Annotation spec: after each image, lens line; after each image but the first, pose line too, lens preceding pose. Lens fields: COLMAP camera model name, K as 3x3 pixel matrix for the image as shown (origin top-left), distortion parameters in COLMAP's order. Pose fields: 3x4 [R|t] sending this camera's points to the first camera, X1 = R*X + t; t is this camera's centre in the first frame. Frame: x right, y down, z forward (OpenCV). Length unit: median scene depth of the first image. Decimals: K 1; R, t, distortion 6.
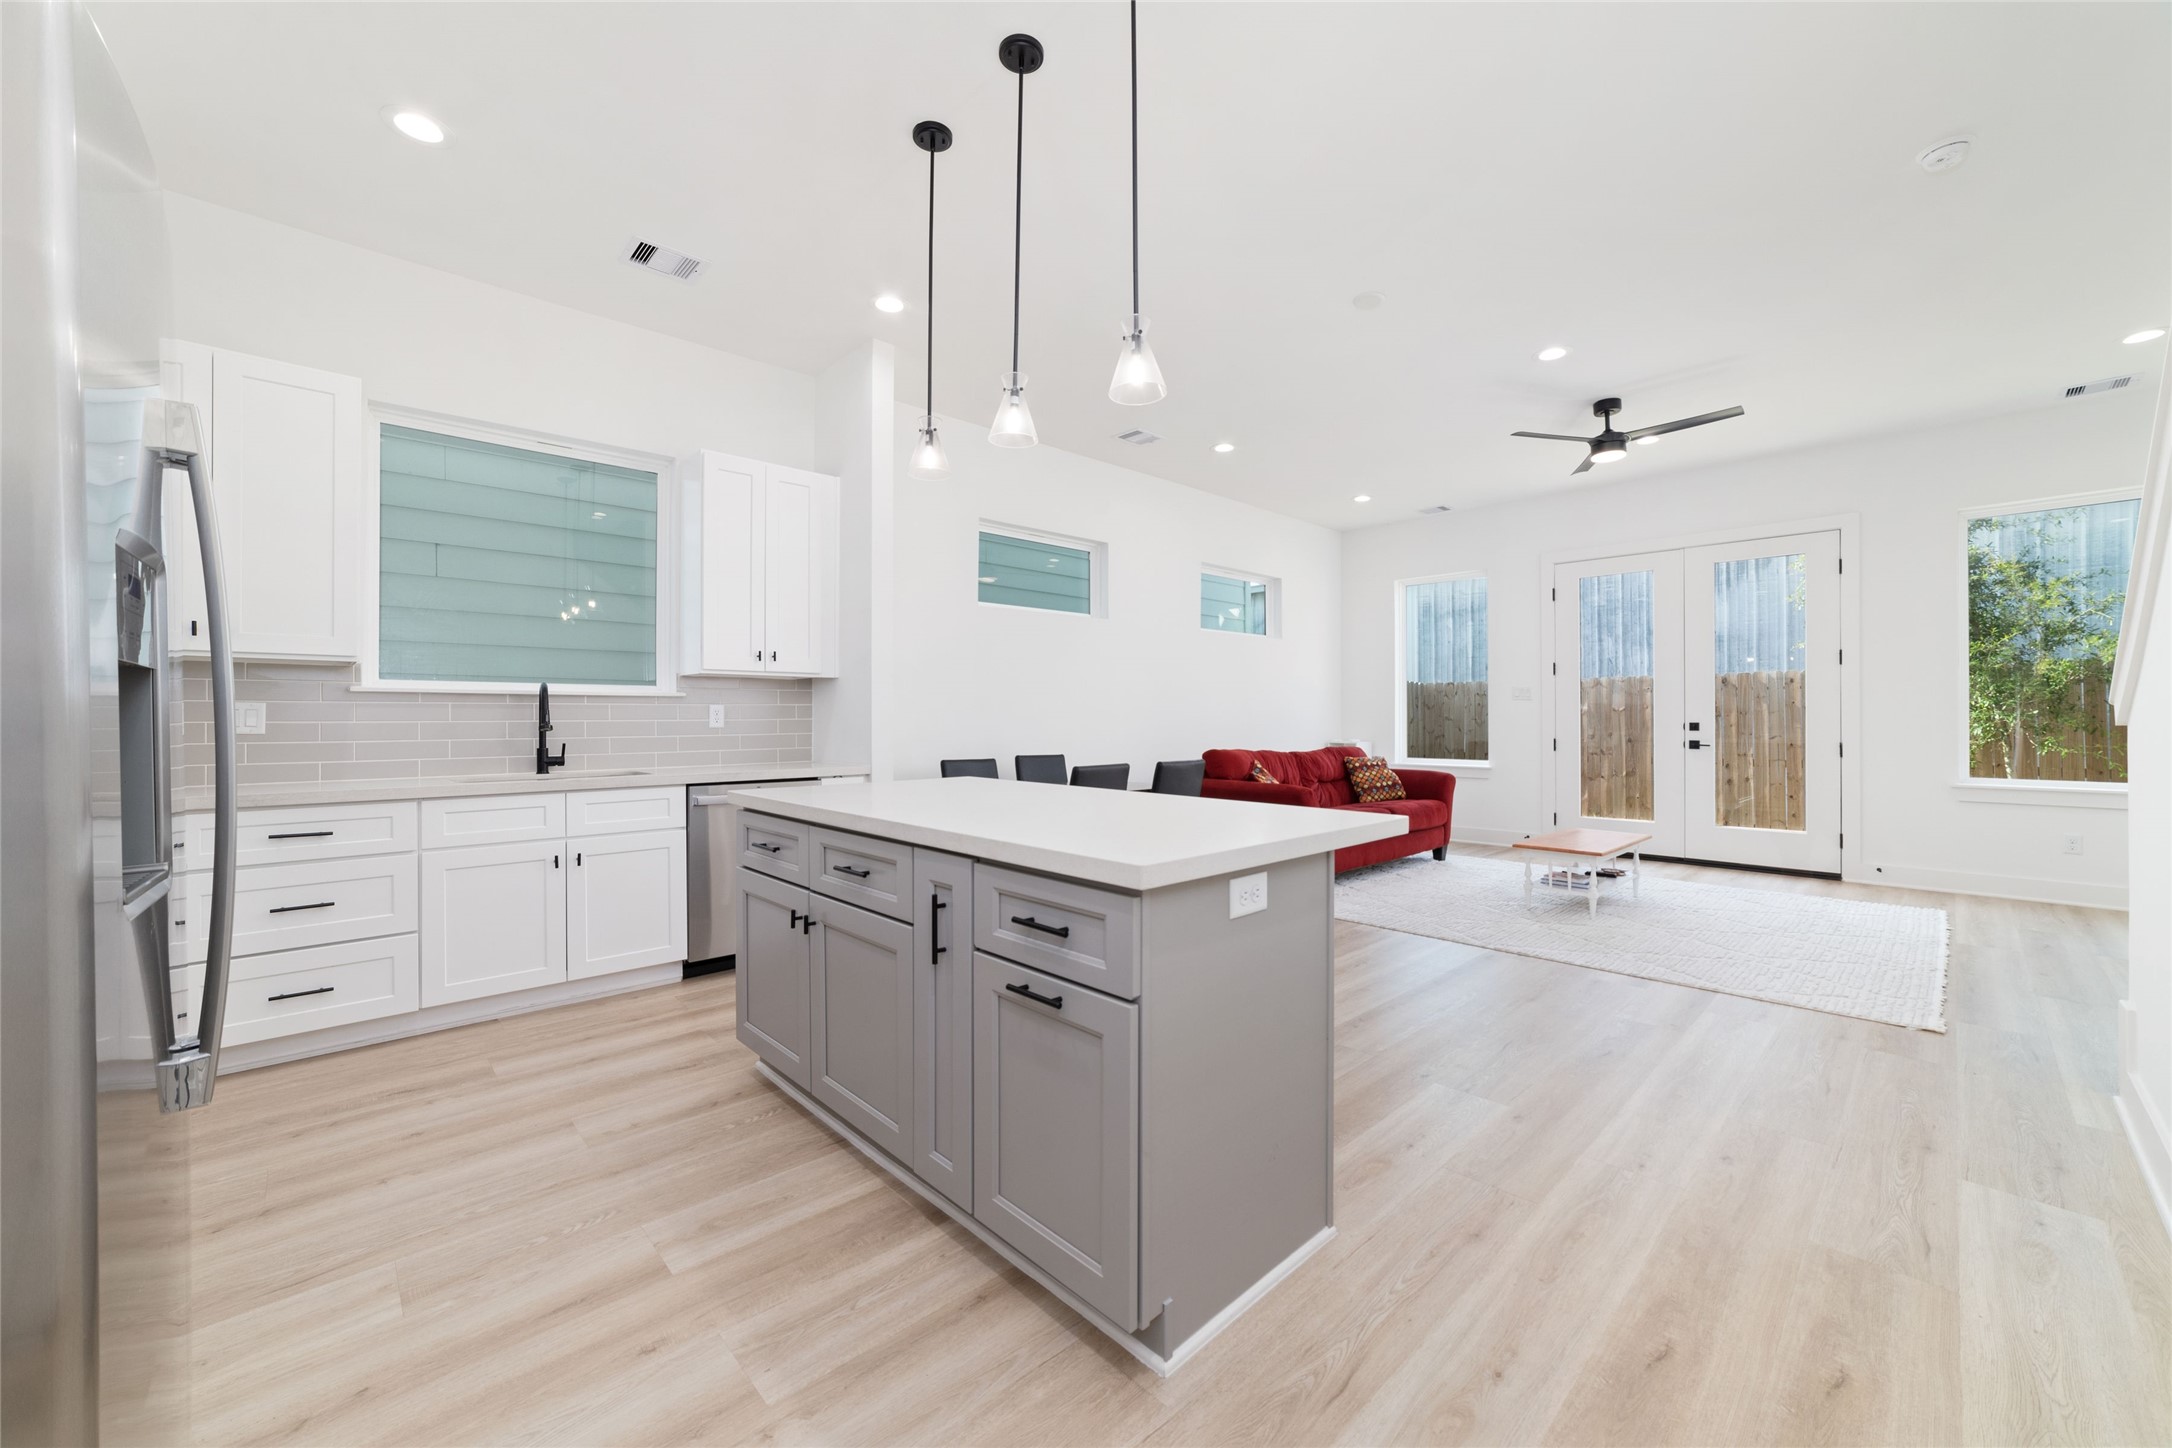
lens RADIAL K [[826.1, 0, 1083.9], [0, 826.1, 707.3], [0, 0, 1]] dist [-0.011570, 0.000150]
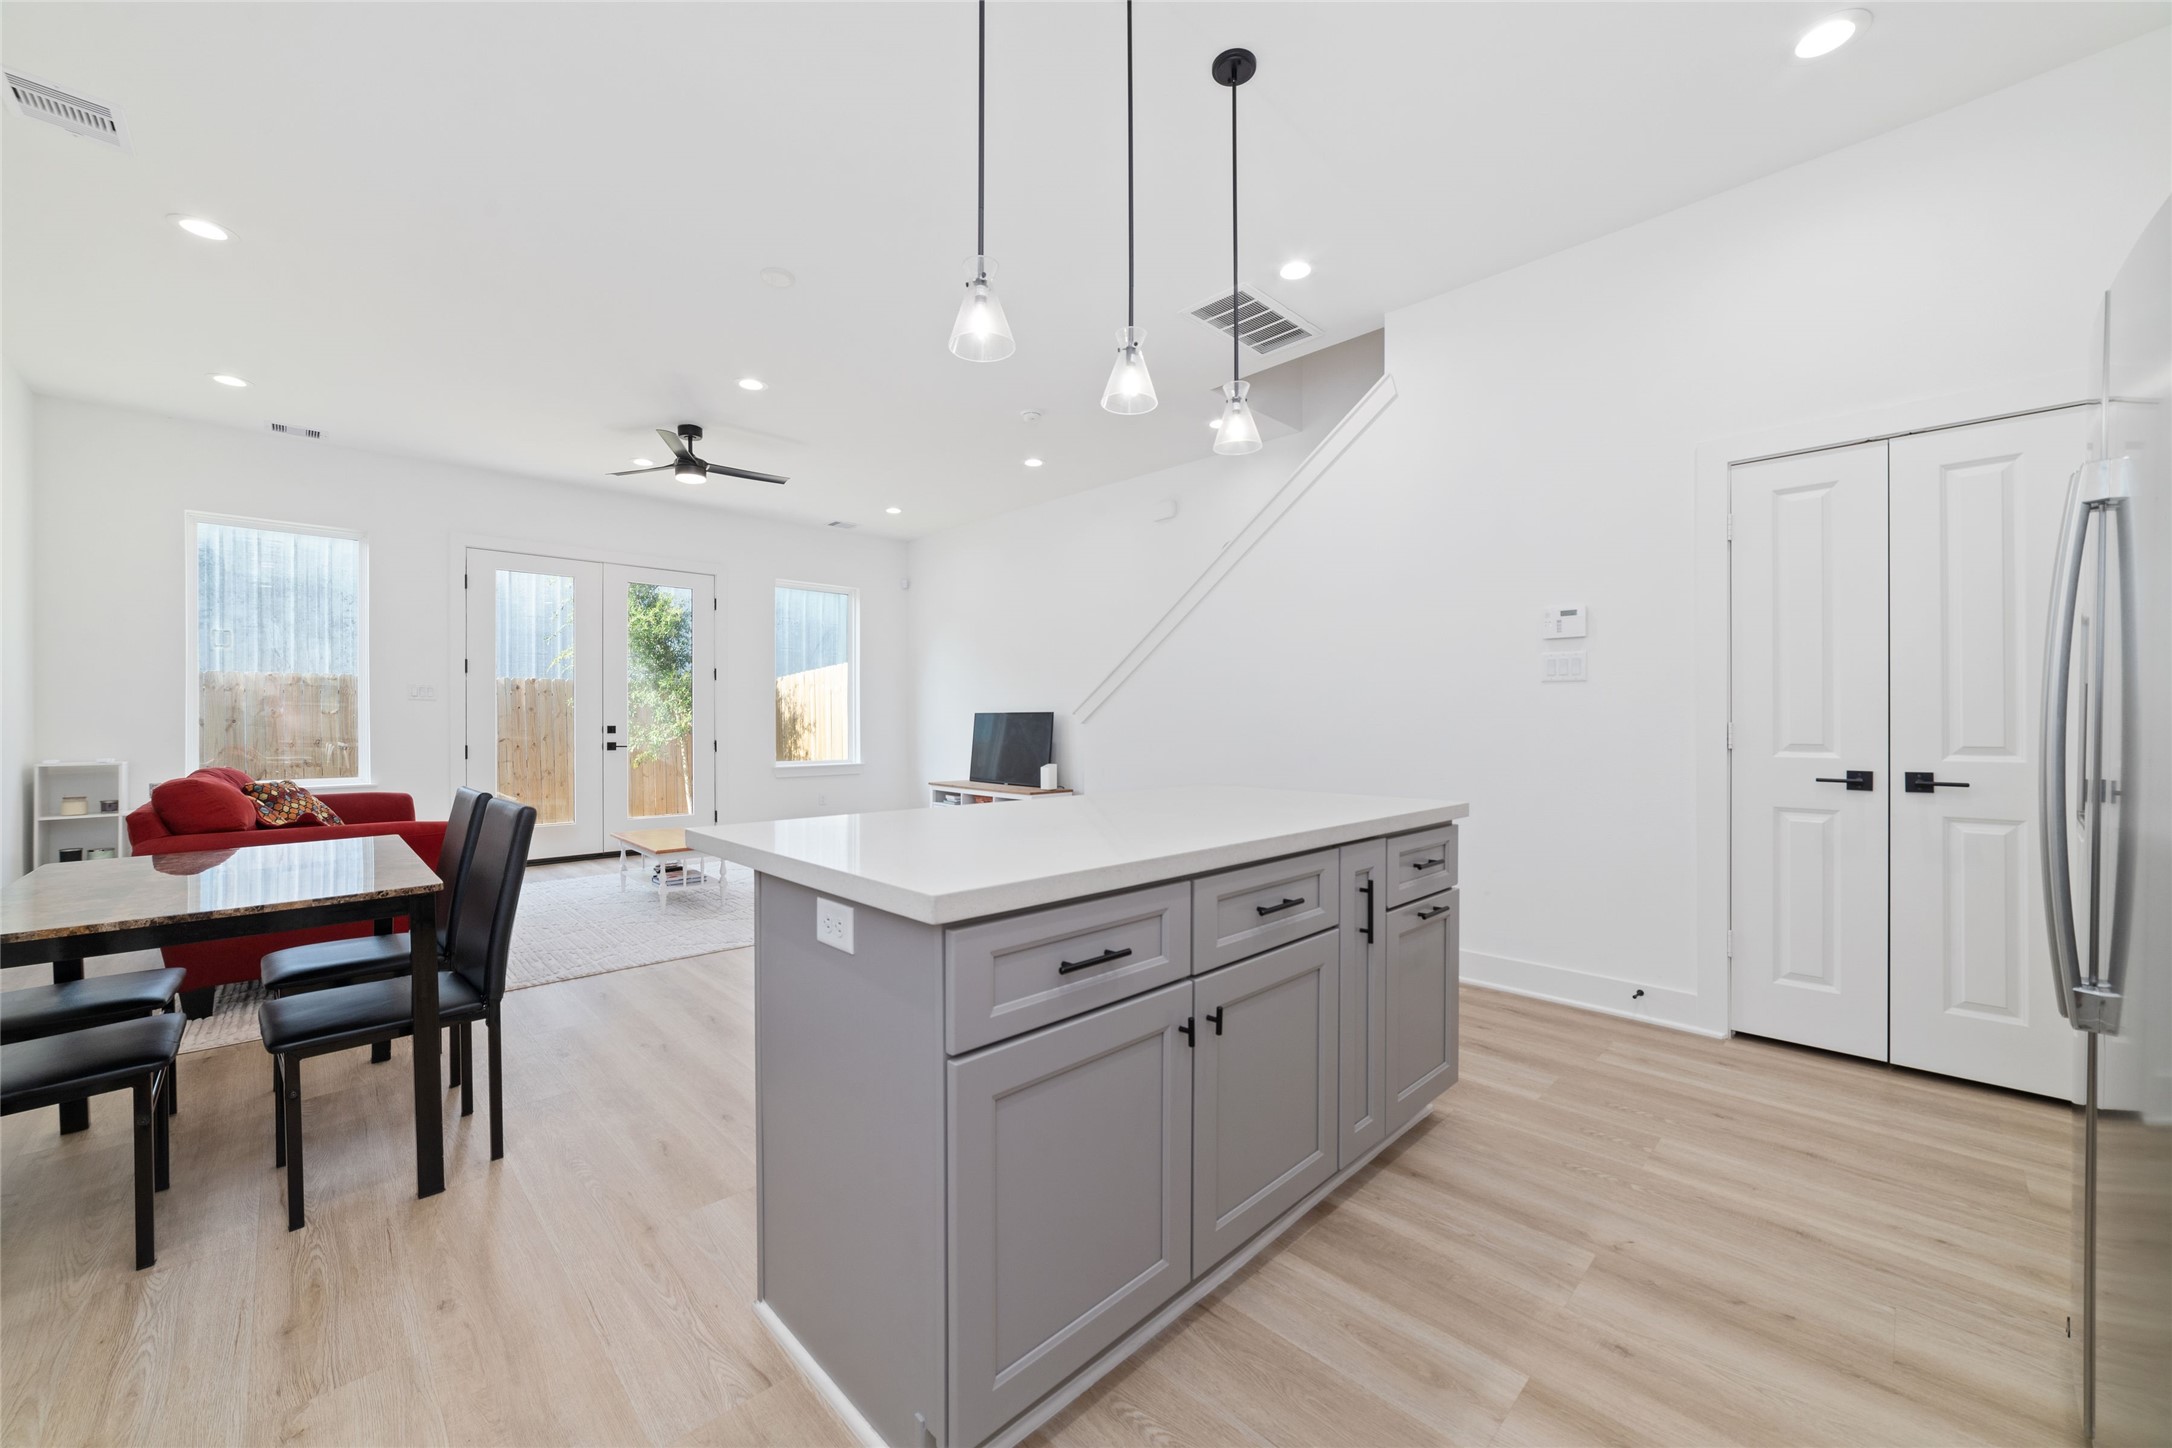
lens RADIAL K [[825.4, 0, 1089.8], [0, 825.4, 721.0], [0, 0, 1]] dist [-0.014289, 0.000074]
pose [[-0.021385, 0.002199, 0.999769, -0.354590], [-0.012553, 0.999918, -0.002468, 0.006978], [-0.999693, -0.012603, -0.021356, 0.393967]]
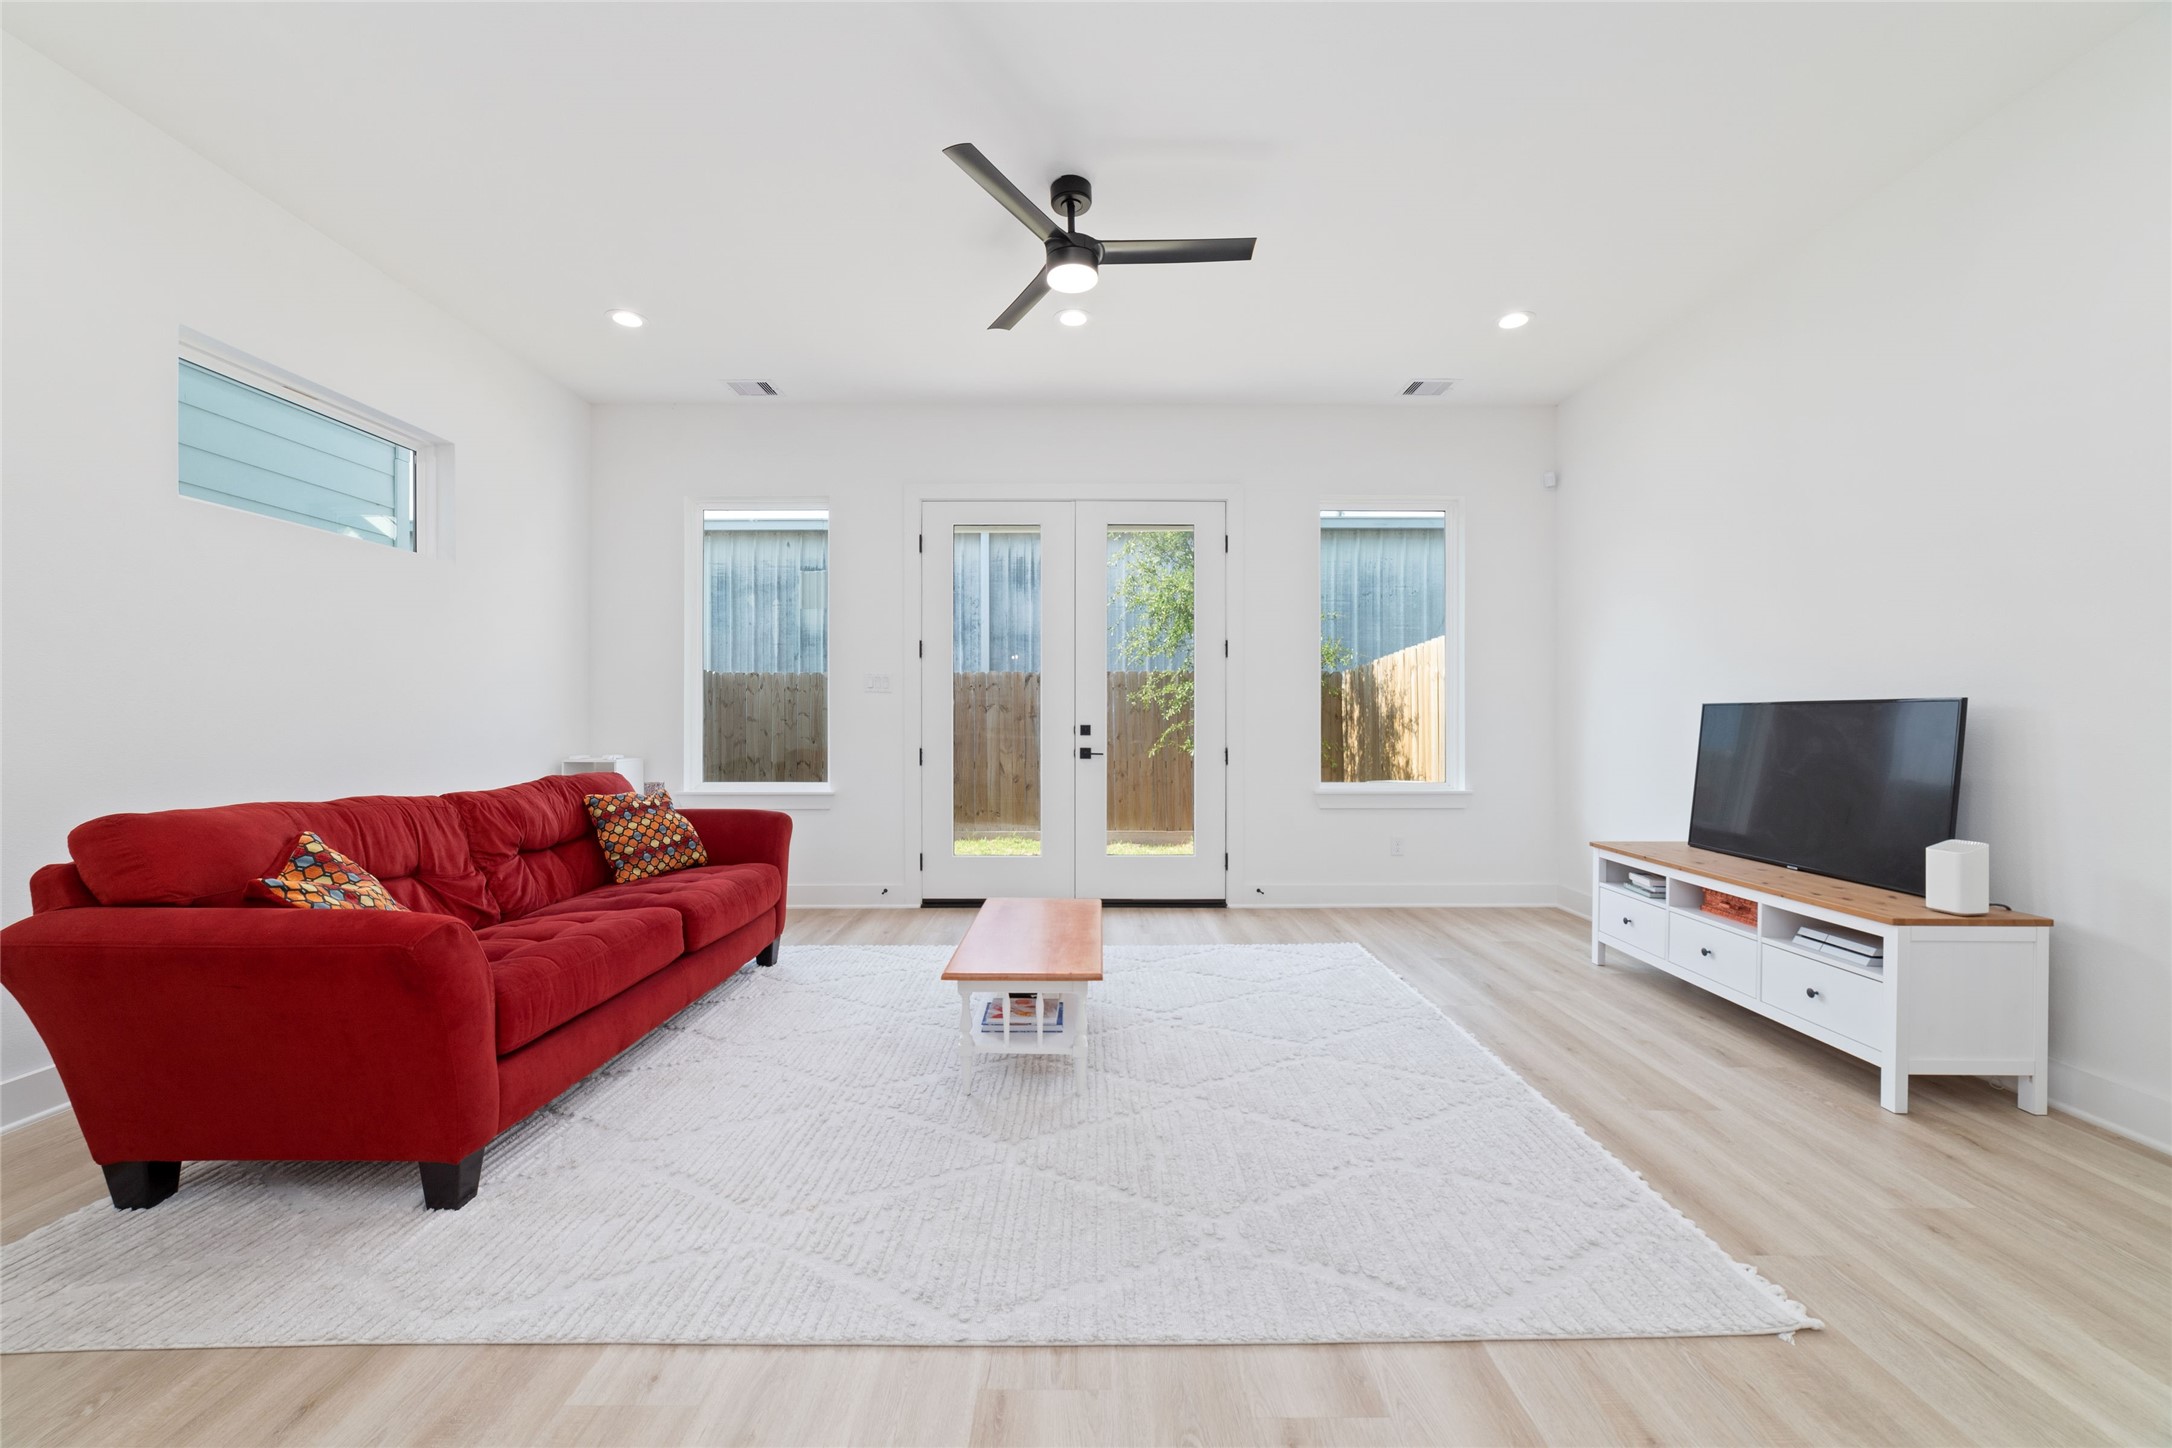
lens RADIAL K [[825.4, 0, 1089.8], [0, 825.4, 721.0], [0, 0, 1]] dist [-0.014289, 0.000074]
pose [[0.677702, -0.001993, 0.735334, 0.168959], [-0.011558, 0.999844, 0.013362, 0.004306], [-0.735246, -0.017554, 0.677573, 0.466219]]
